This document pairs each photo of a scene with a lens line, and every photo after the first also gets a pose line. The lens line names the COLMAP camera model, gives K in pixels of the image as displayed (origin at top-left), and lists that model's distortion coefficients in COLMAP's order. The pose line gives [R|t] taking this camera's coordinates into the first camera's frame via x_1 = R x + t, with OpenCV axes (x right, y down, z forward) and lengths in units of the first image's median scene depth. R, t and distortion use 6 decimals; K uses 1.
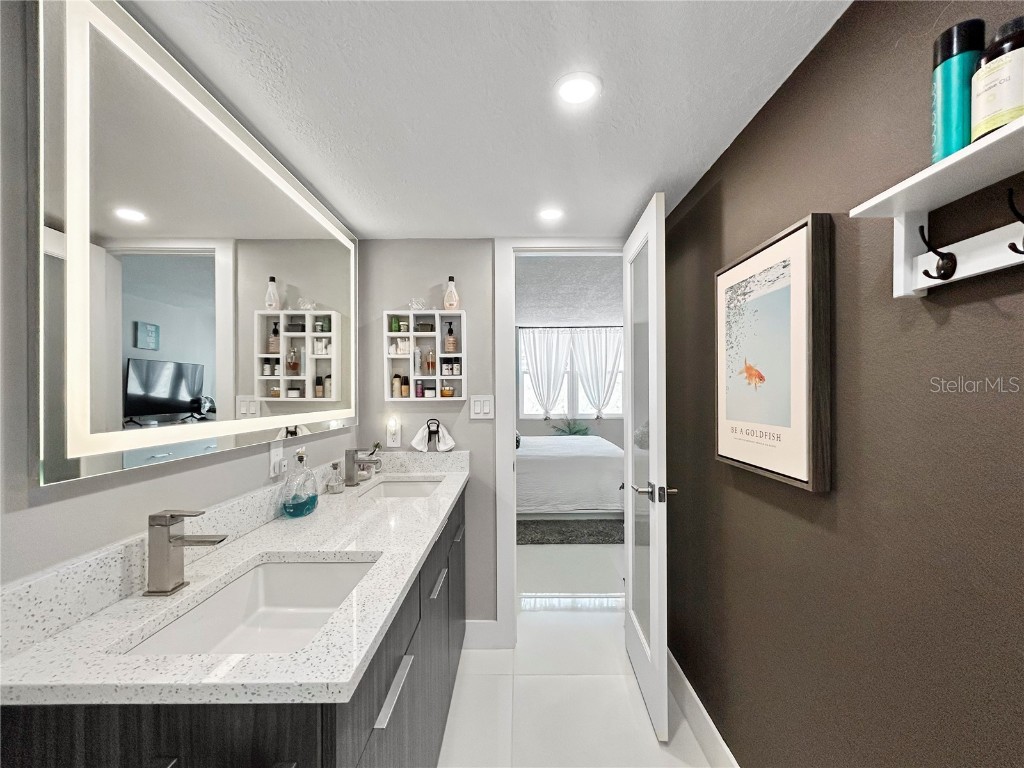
lens RADIAL K [[418.8, 0, 509.0], [0, 418.8, 398.7], [0, 0, 1]] dist [-0.000473, -0.000010]
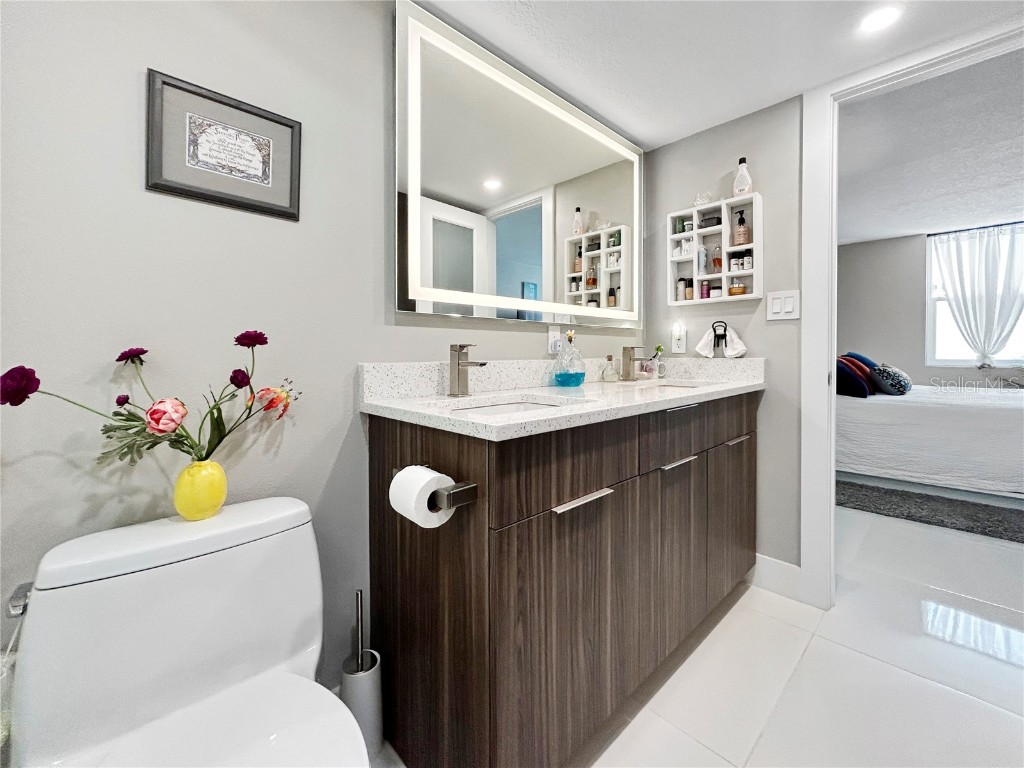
lens RADIAL K [[422.3, 0, 511.8], [0, 422.3, 358.5], [0, 0, 1]] dist [-0.001039, -0.000011]
pose [[0.697757, 0.011809, -0.716237, 0.164871], [-0.008977, 0.999930, 0.007742, 0.127416], [0.716278, 0.001027, 0.697814, 0.031919]]
